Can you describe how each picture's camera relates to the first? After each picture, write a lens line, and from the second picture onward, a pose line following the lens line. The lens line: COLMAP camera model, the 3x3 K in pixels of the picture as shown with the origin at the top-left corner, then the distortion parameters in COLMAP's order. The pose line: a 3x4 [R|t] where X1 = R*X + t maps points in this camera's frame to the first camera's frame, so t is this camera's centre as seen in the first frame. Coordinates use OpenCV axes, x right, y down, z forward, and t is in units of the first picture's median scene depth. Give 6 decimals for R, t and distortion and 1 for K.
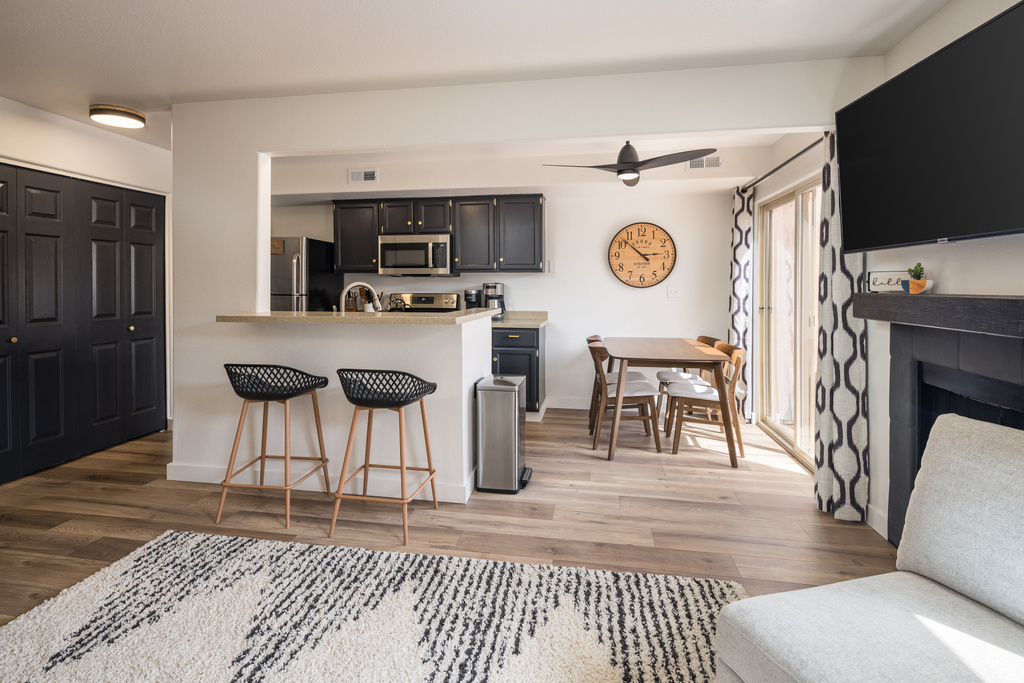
lens RADIAL K [[501.9, 0, 501.9], [0, 501.9, 286.1], [0, 0, 1]] dist [0.007671, -0.004874]
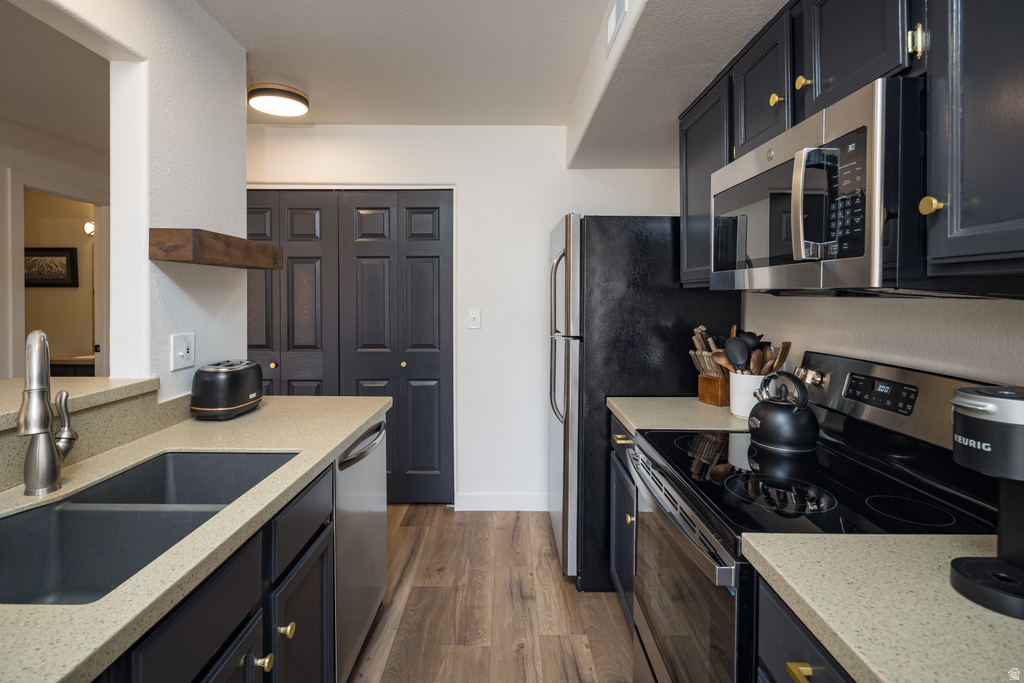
lens RADIAL K [[501.9, 0, 508.8], [0, 501.9, 299.3], [0, 0, 1]] dist [0.007671, -0.004874]
pose [[0.196797, 0.006512, -0.980423, 0.058155], [-0.006240, 0.999966, 0.005389, -0.021752], [0.980424, 0.005057, 0.196830, 0.903203]]
